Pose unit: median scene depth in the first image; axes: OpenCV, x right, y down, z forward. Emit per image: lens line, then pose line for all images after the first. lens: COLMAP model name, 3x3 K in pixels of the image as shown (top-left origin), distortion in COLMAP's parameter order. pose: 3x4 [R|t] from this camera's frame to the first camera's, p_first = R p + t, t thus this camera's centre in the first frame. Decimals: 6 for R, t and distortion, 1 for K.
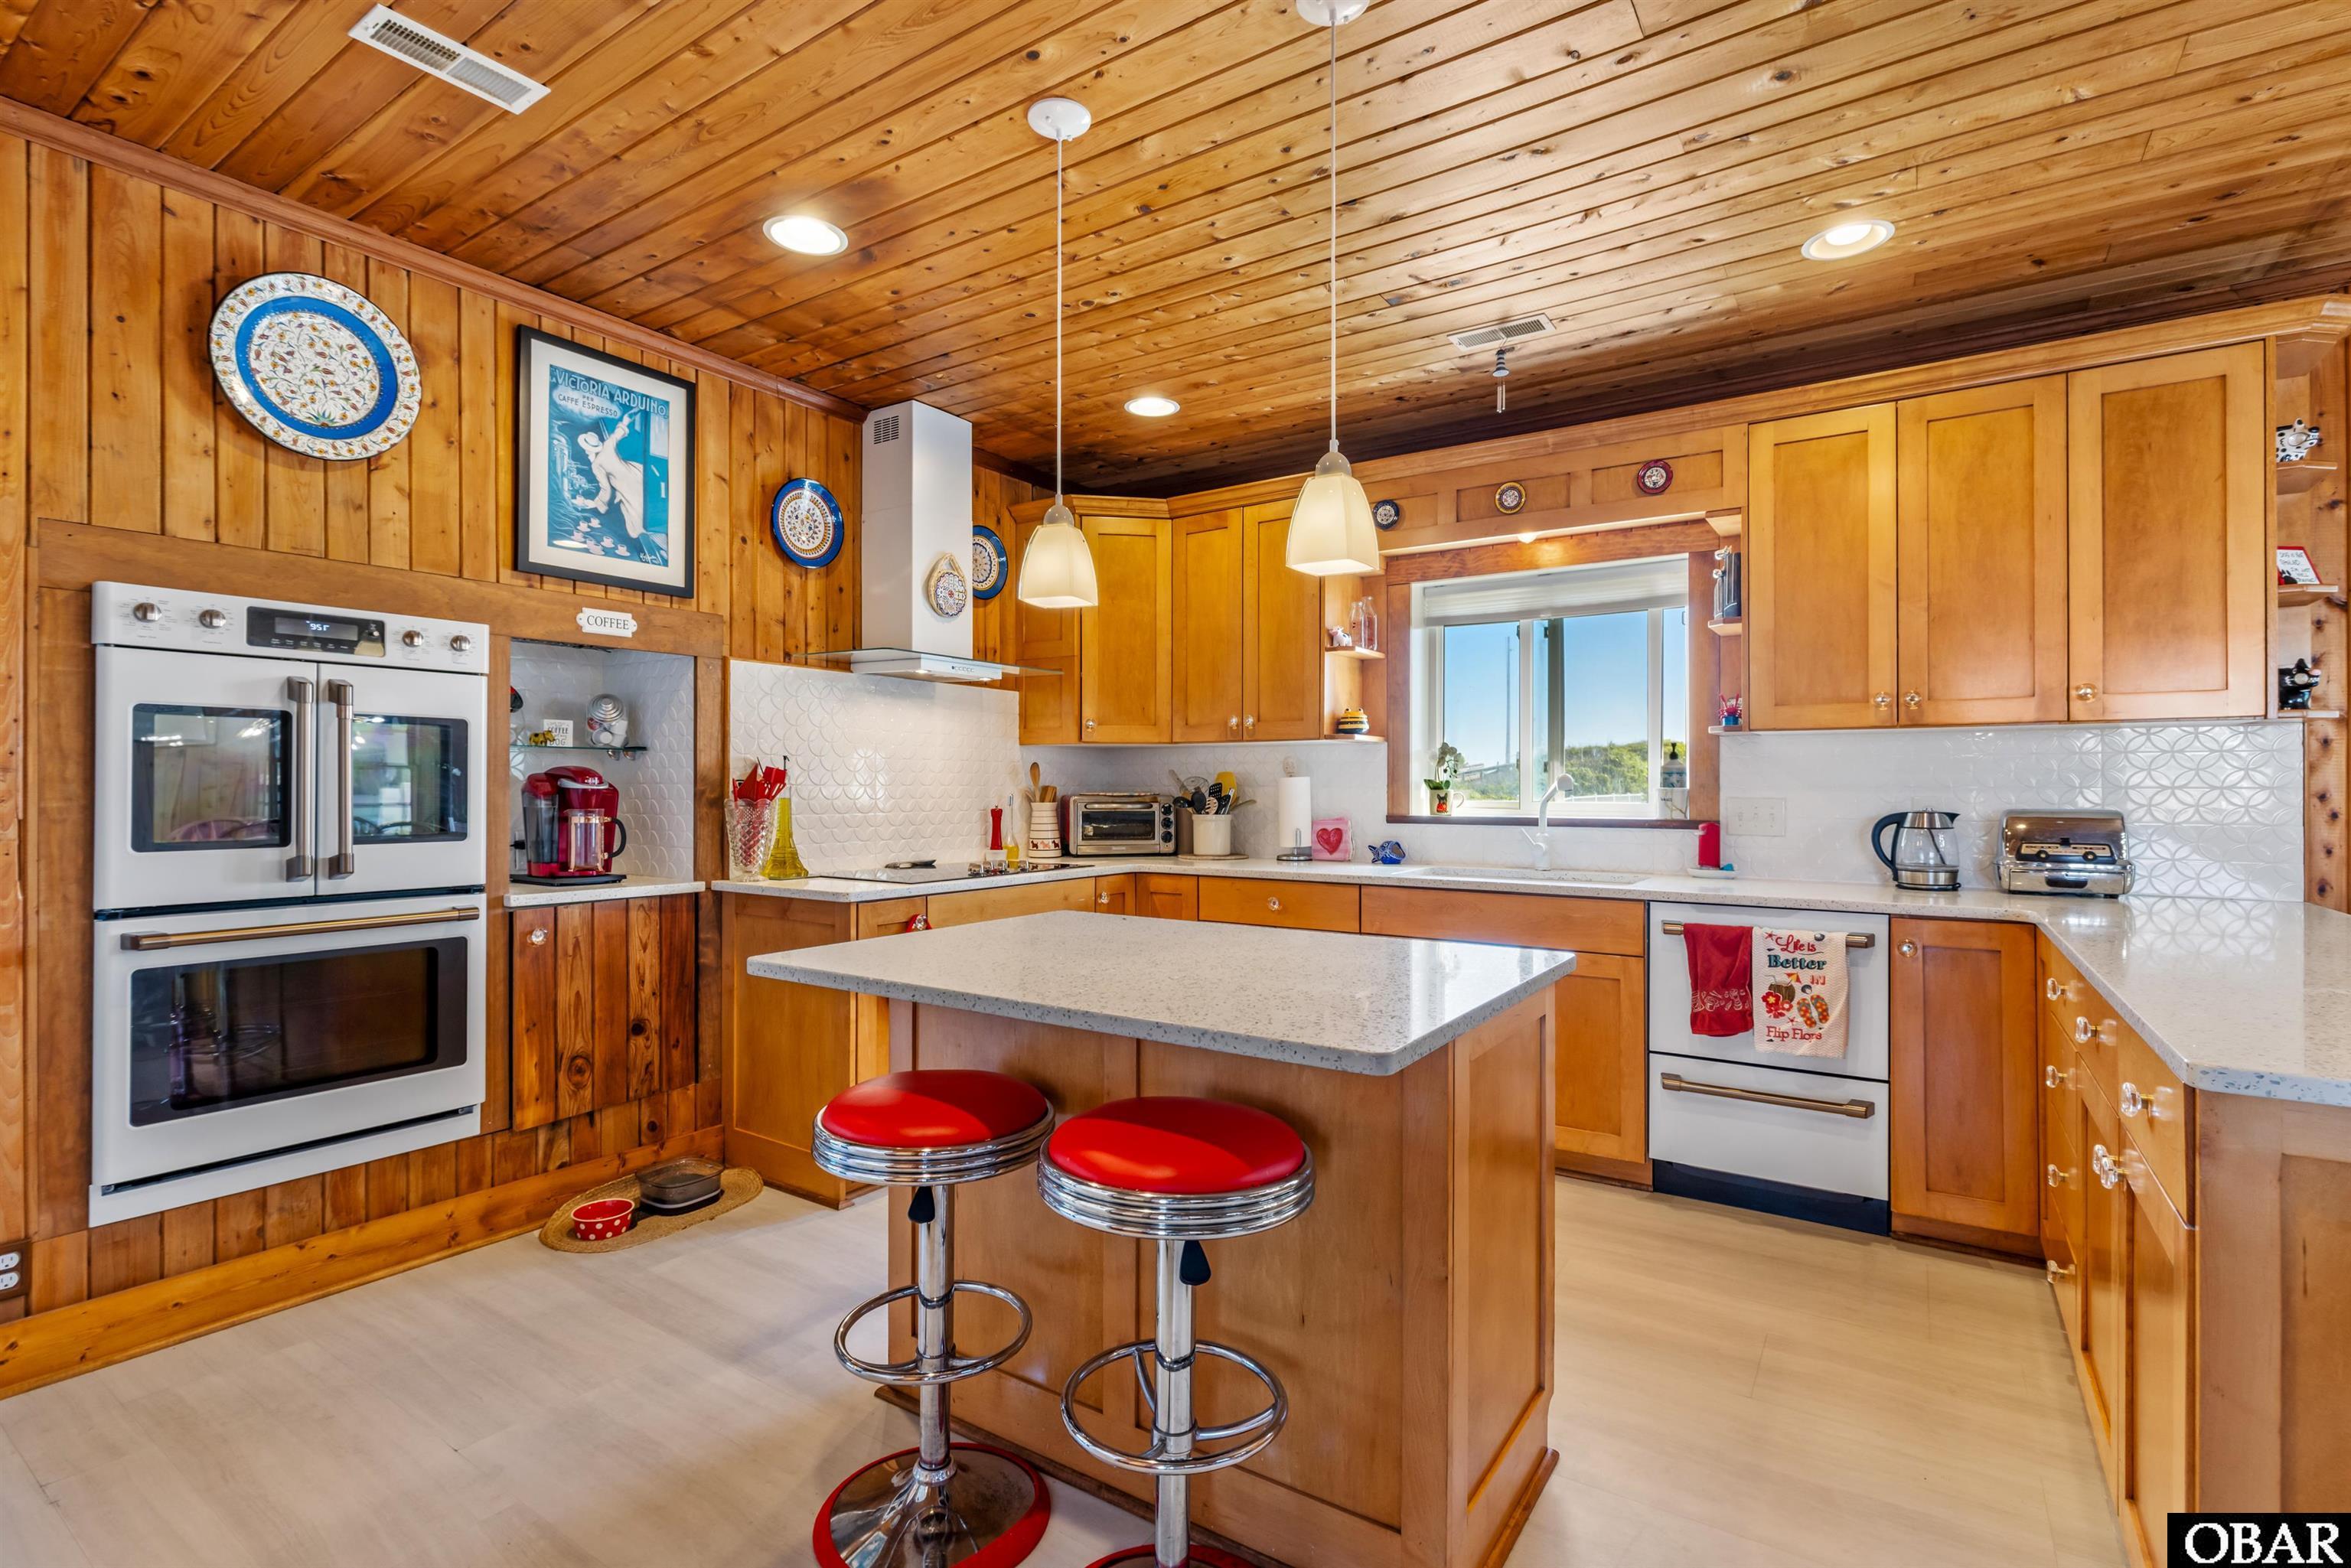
lens RADIAL K [[1097.4, 0, 1158.6], [0, 1097.4, 777.2], [0, 0, 1]] dist [-0.020516, 0.006319]
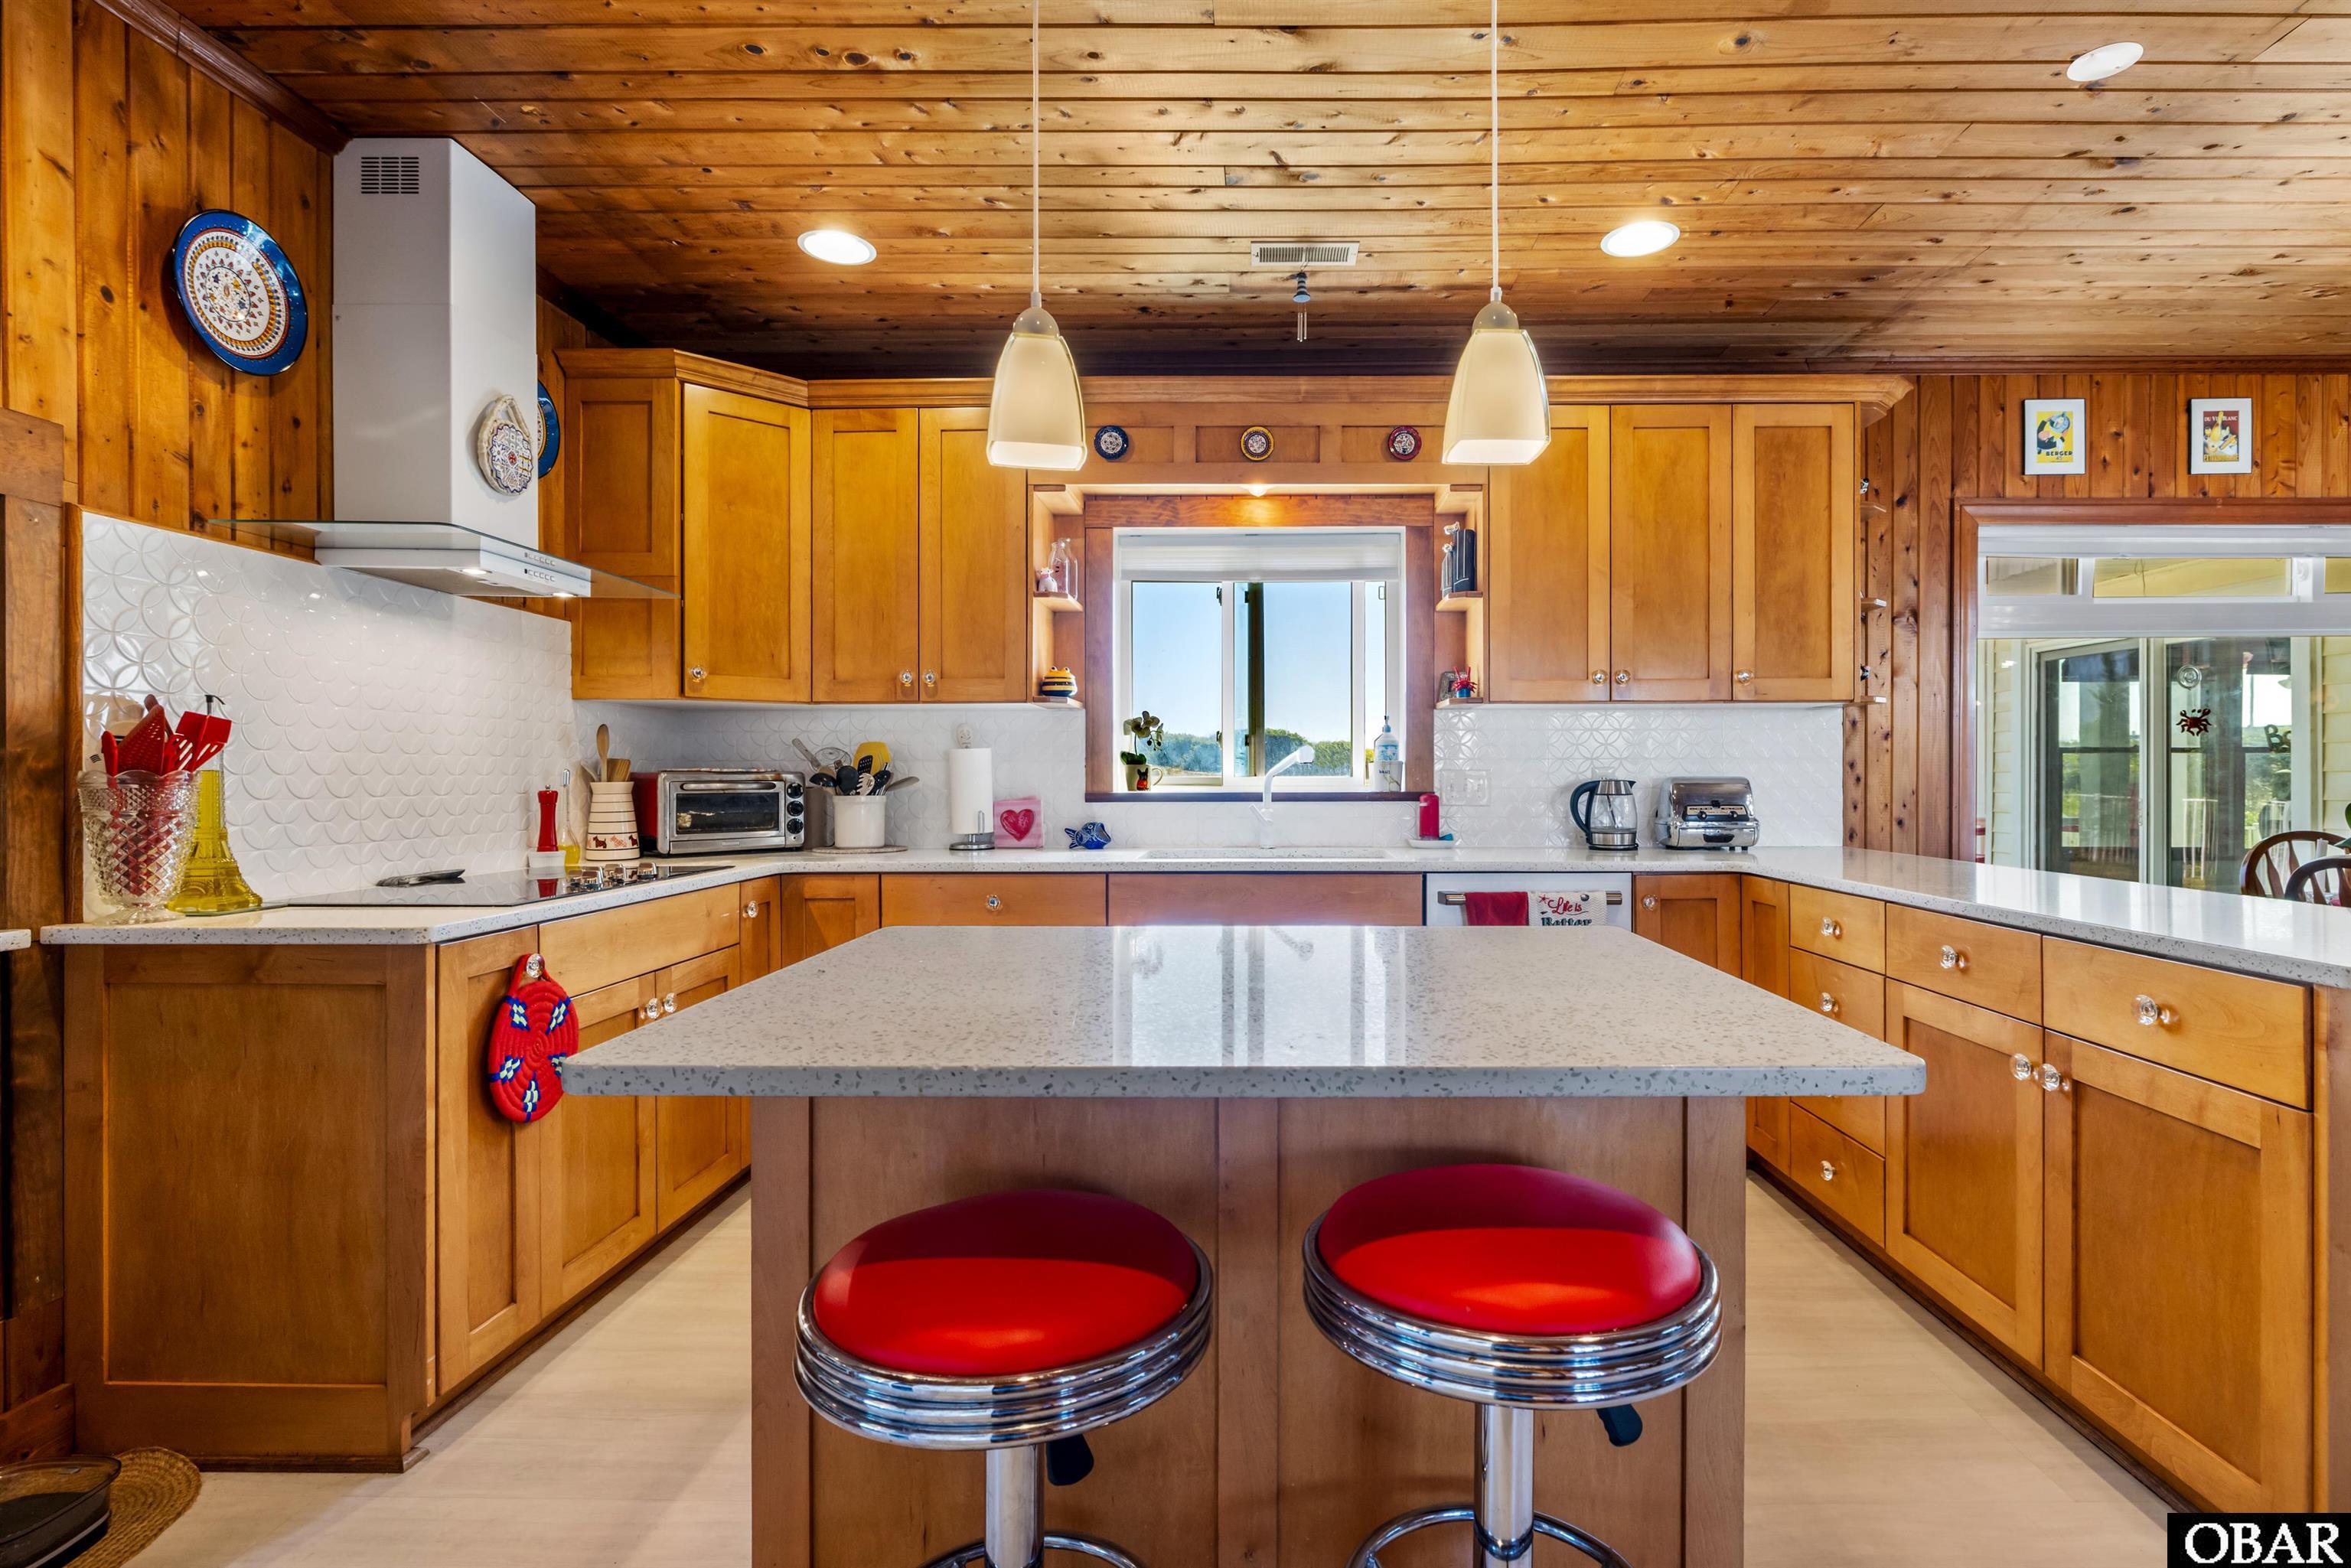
lens RADIAL K [[1140.2, 0, 1260.6], [0, 1140.2, 772.7], [0, 0, 1]] dist [-0.014342, 0.003784]
pose [[0.827098, -0.001412, 0.562055, -0.241680], [-0.001593, 0.999987, 0.004856, 0.018294], [-0.562055, -0.004911, 0.827085, 0.235567]]
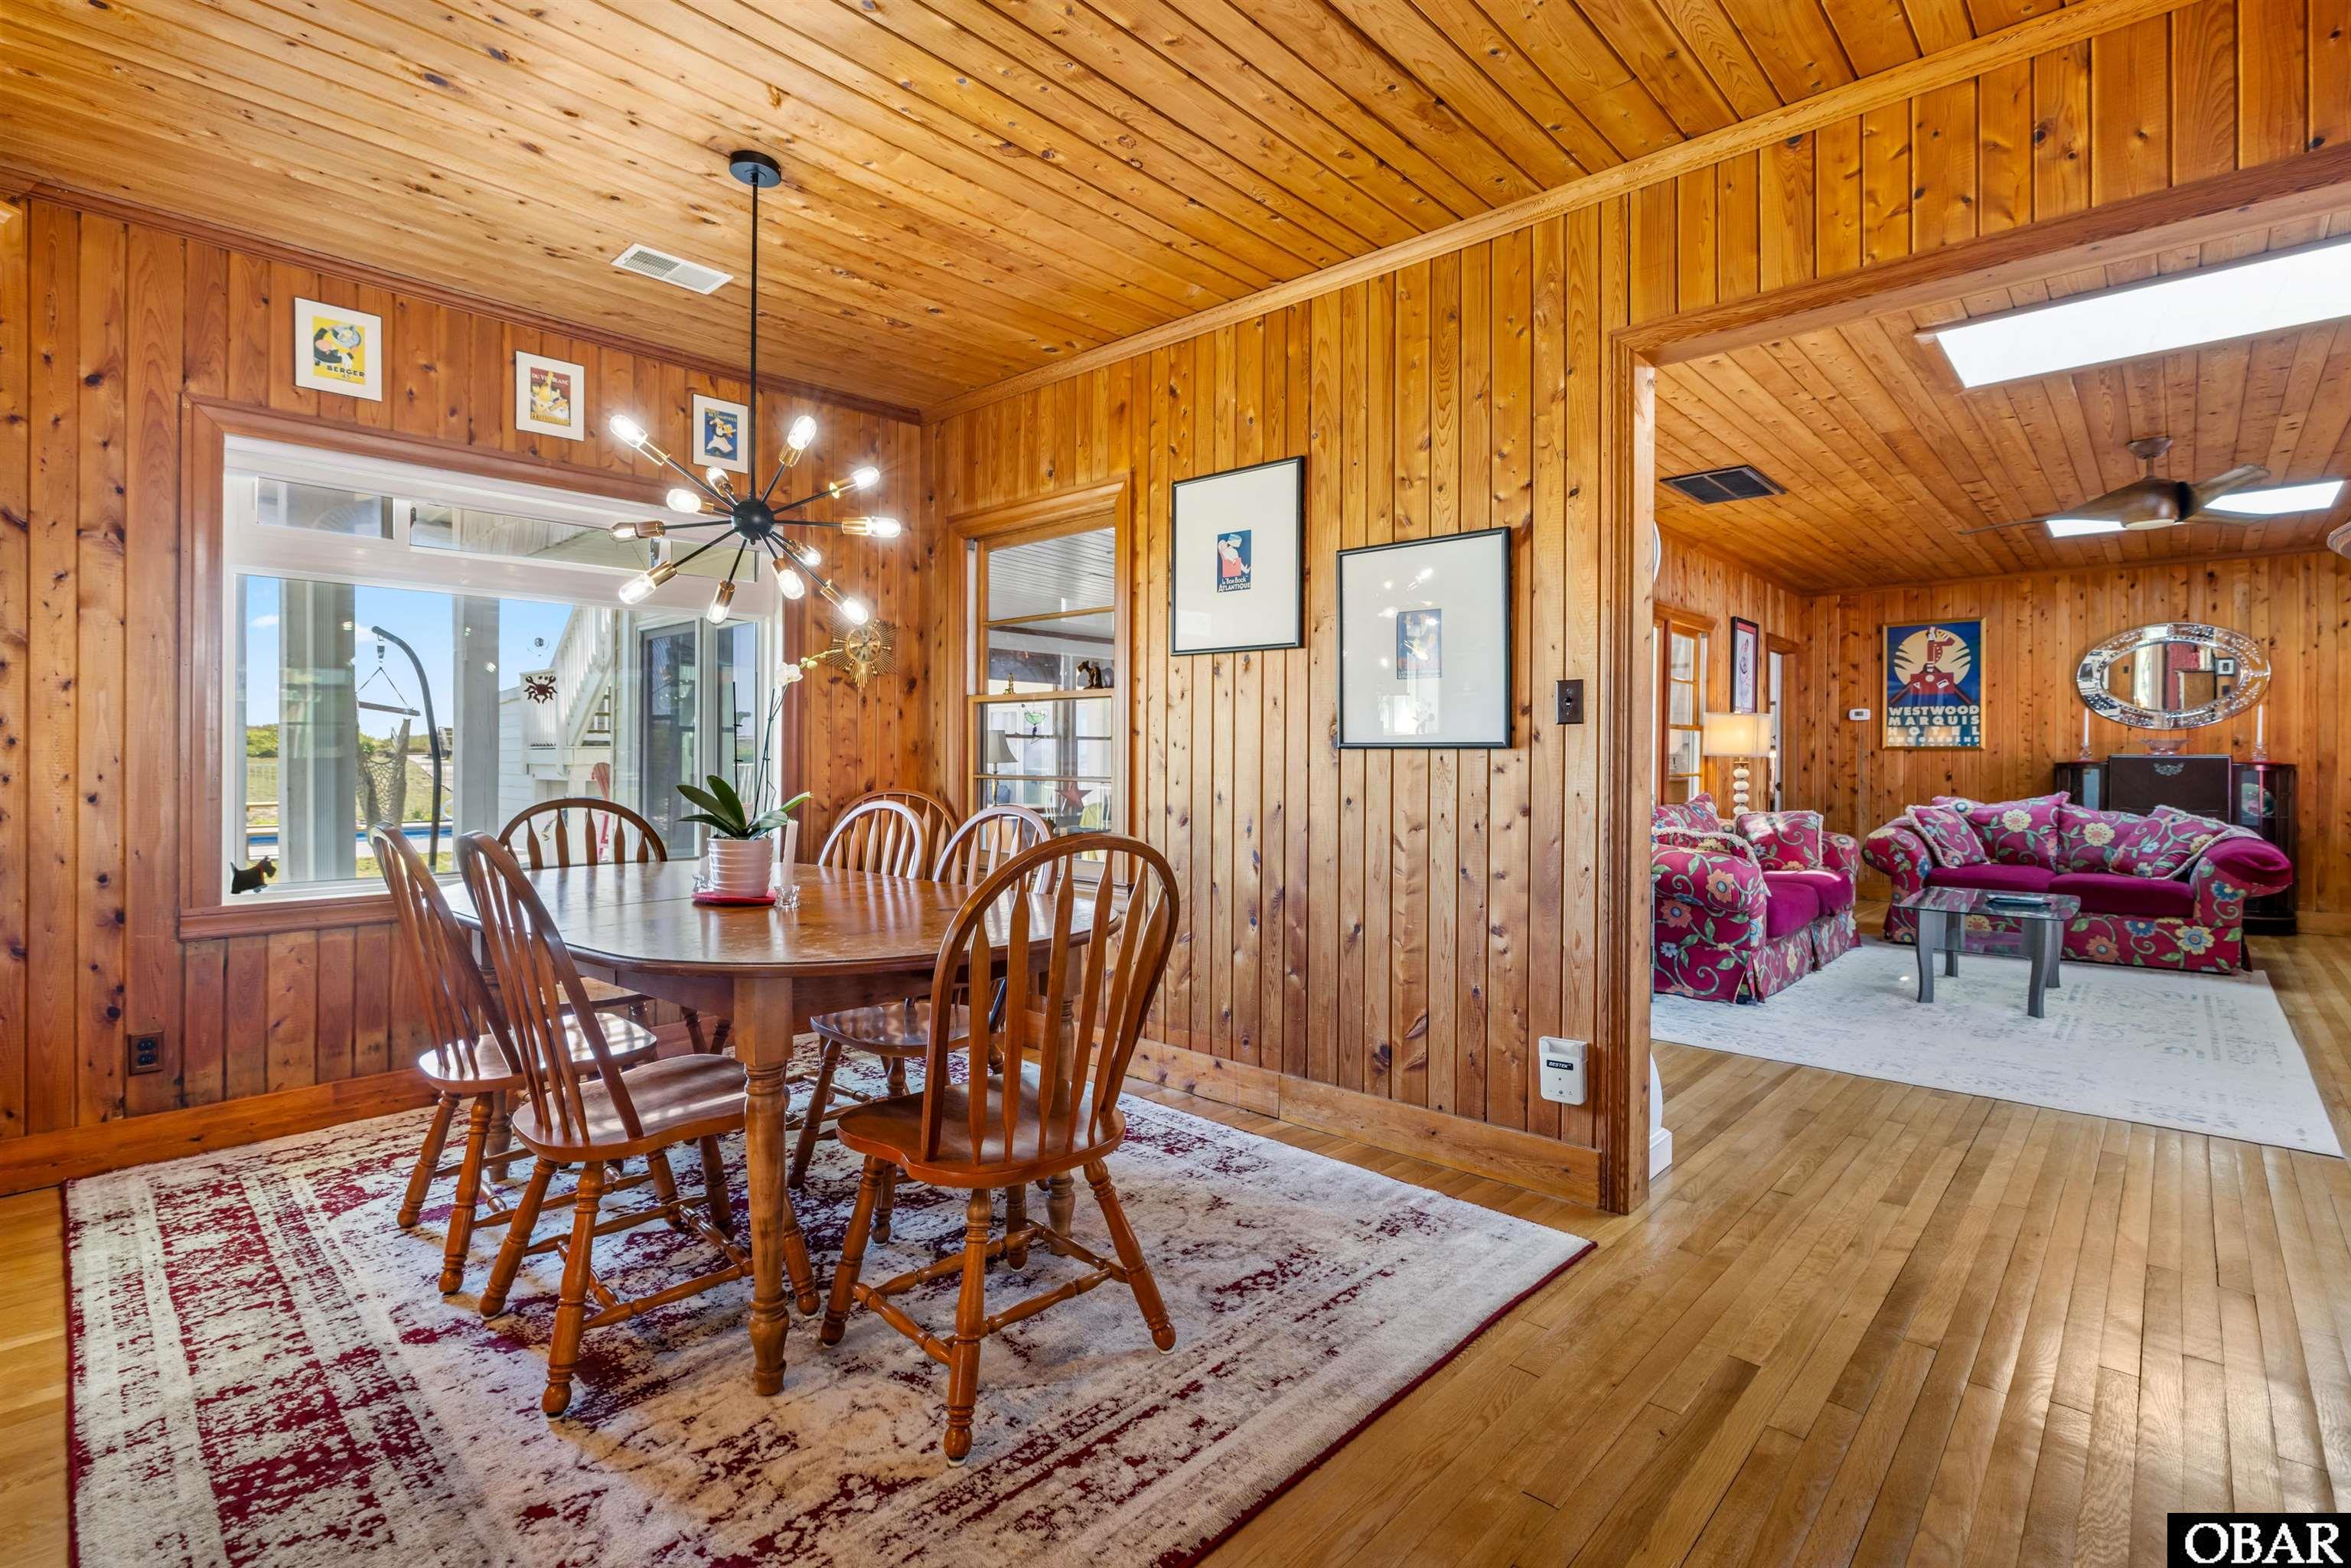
lens RADIAL K [[1097.4, 0, 1204.2], [0, 1097.4, 761.2], [0, 0, 1]] dist [-0.020516, 0.006319]
pose [[0.119873, -0.001708, 0.992788, 0.221878], [-0.010060, 0.999945, 0.002935, 0.033712], [-0.992738, -0.010339, 0.119849, -0.148917]]
